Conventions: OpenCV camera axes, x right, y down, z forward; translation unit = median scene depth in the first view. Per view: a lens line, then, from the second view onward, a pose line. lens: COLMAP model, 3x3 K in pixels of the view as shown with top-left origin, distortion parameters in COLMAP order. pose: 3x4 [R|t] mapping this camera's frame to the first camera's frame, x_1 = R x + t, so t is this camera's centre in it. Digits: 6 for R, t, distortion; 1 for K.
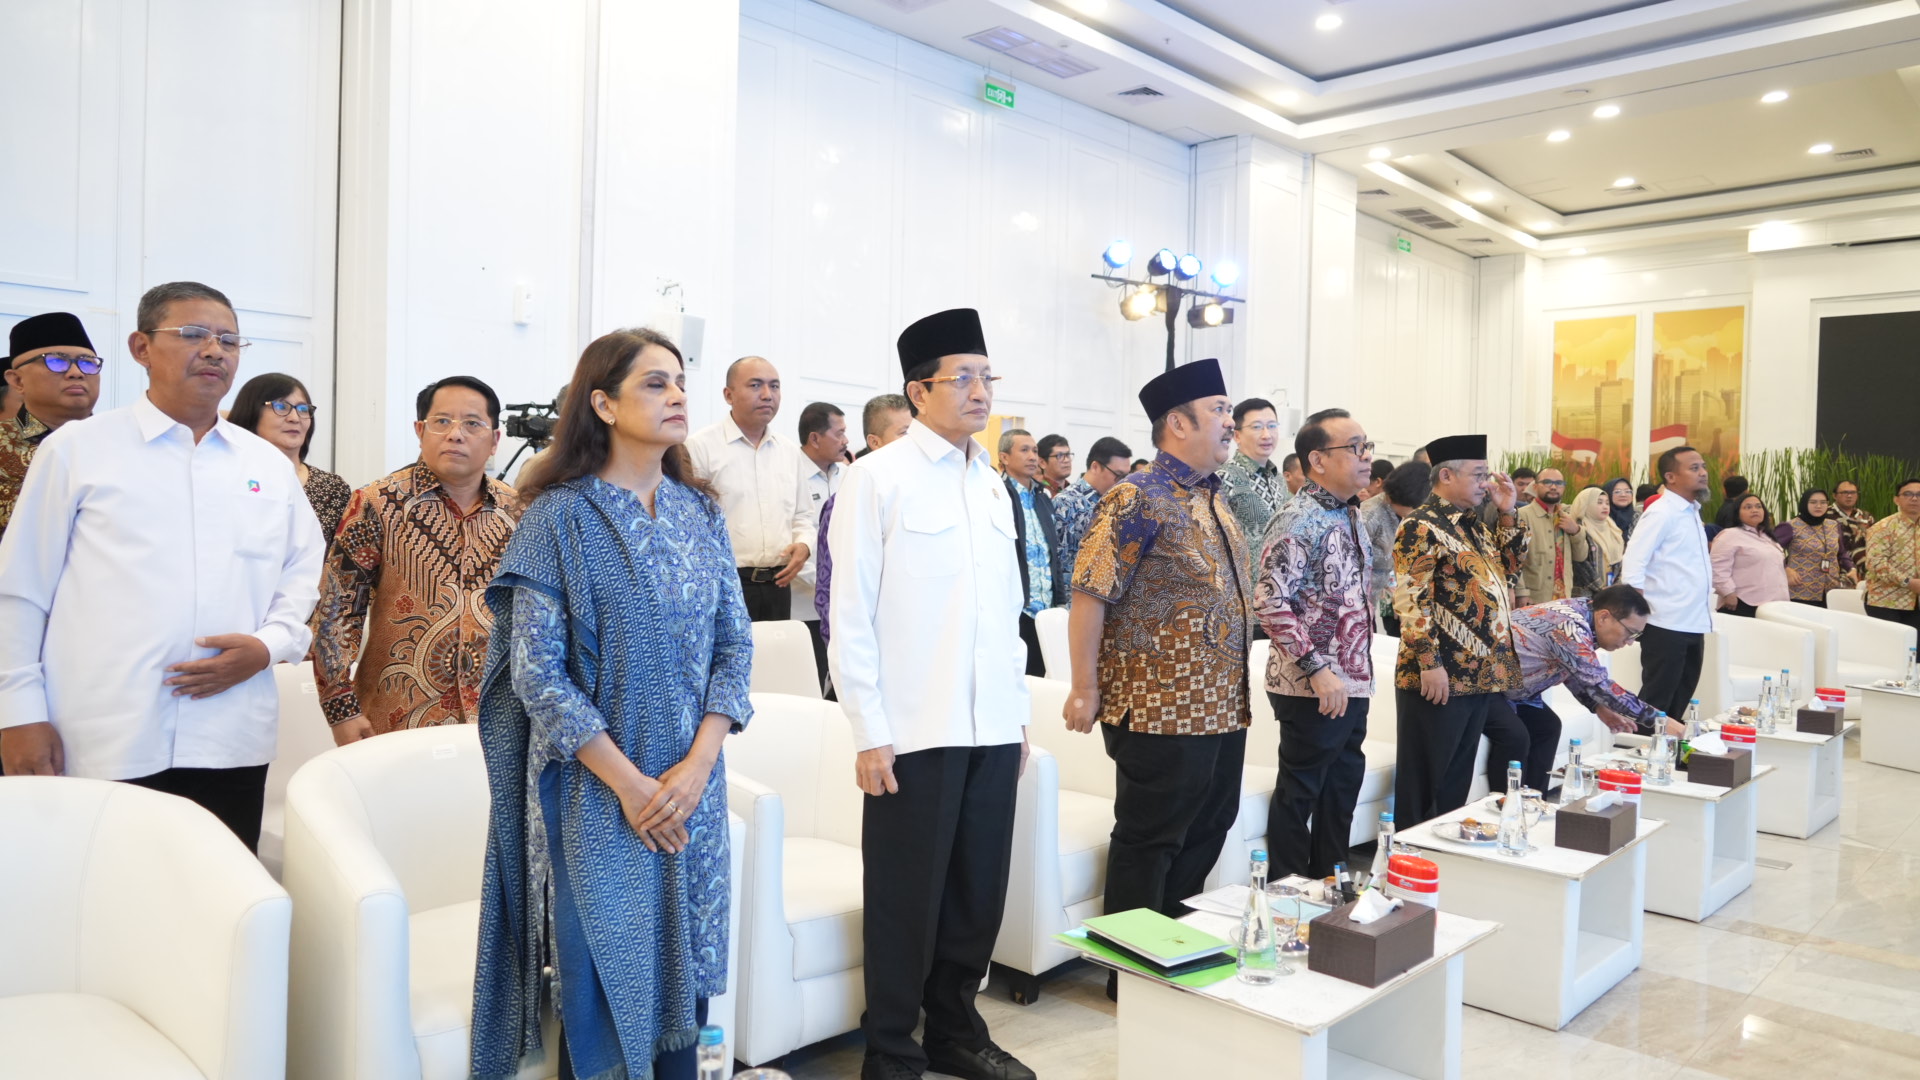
lens RADIAL K [[1257.6, 0, 960.0], [0, 1257.6, 540.0], [0, 0, 1]] dist [-0.024543, 0.005895]
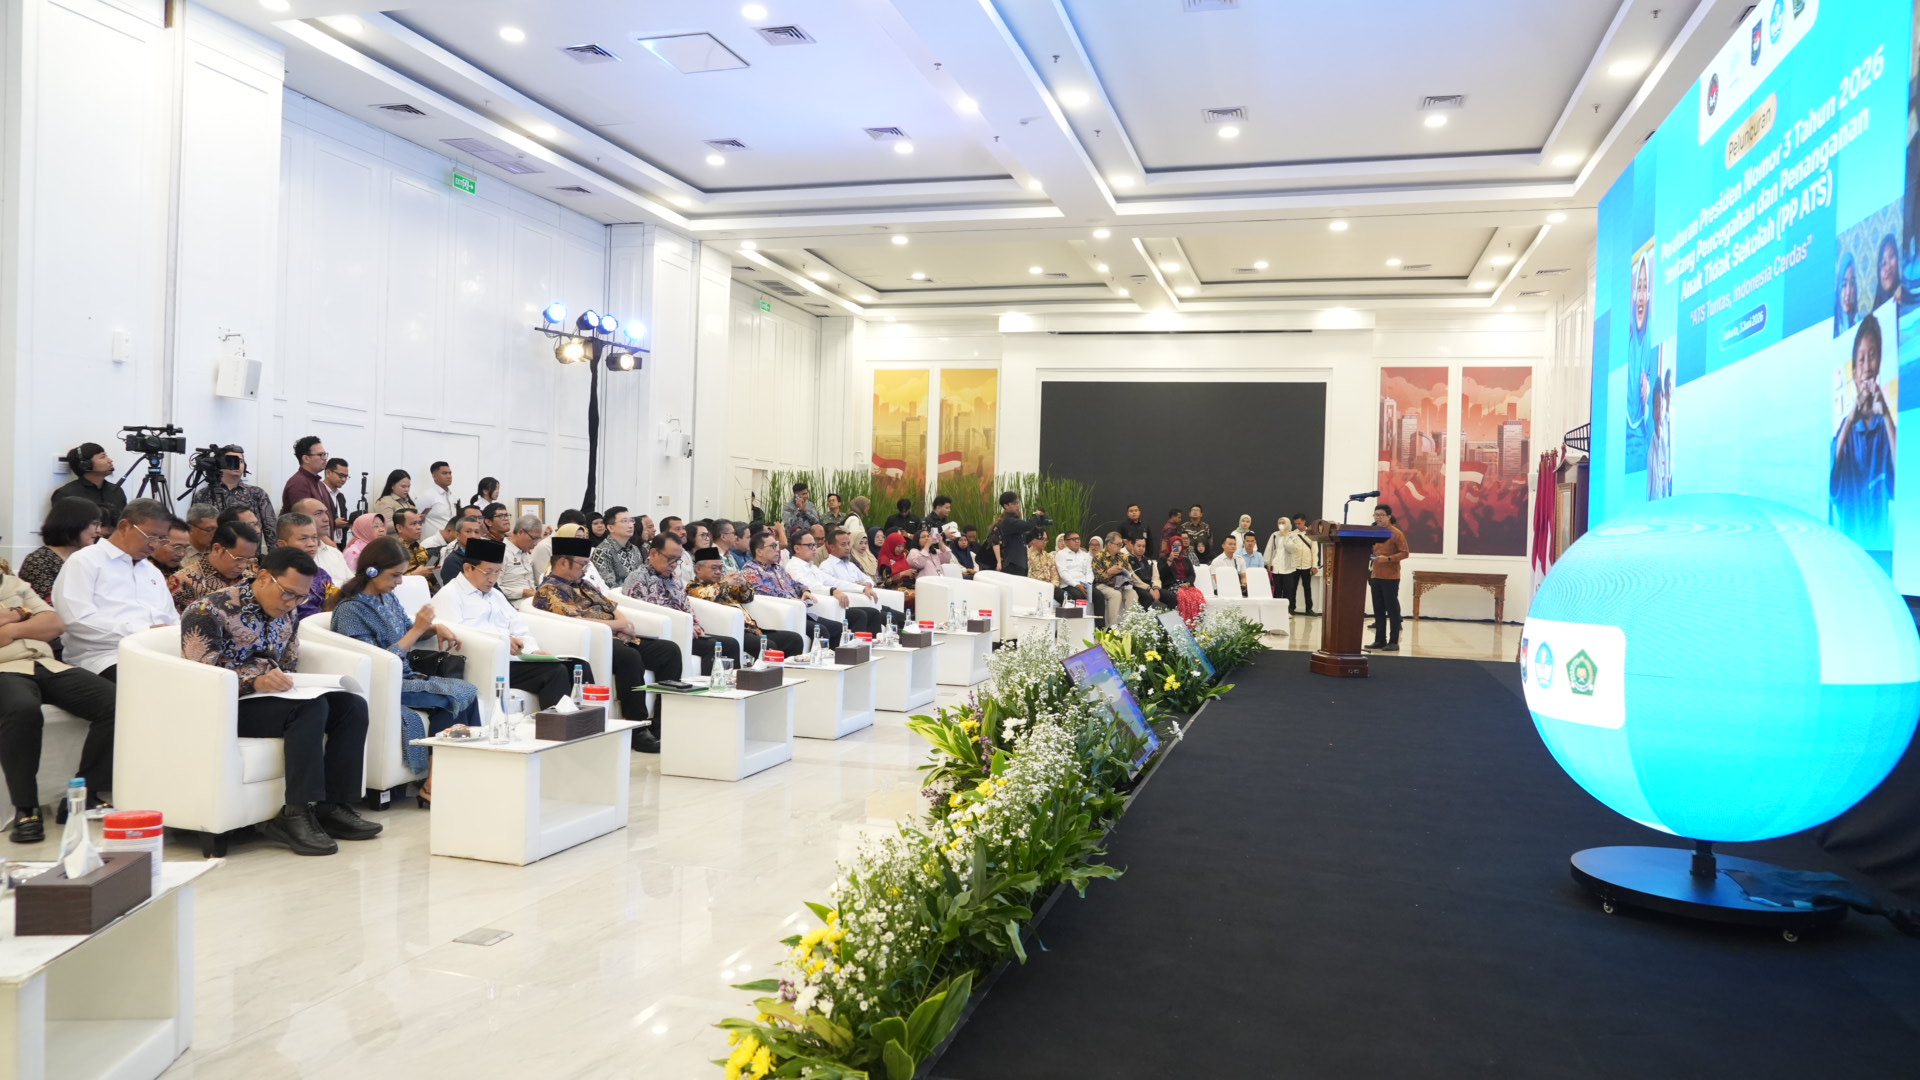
lens RADIAL K [[1257.6, 0, 960.0], [0, 1257.6, 540.0], [0, 0, 1]] dist [-0.024543, 0.005895]
pose [[0.879104, -0.000380, 0.476630, -0.110091], [0.000415, 1.000000, 0.000031, 0.006381], [-0.476630, 0.000170, 0.879104, -0.299689]]
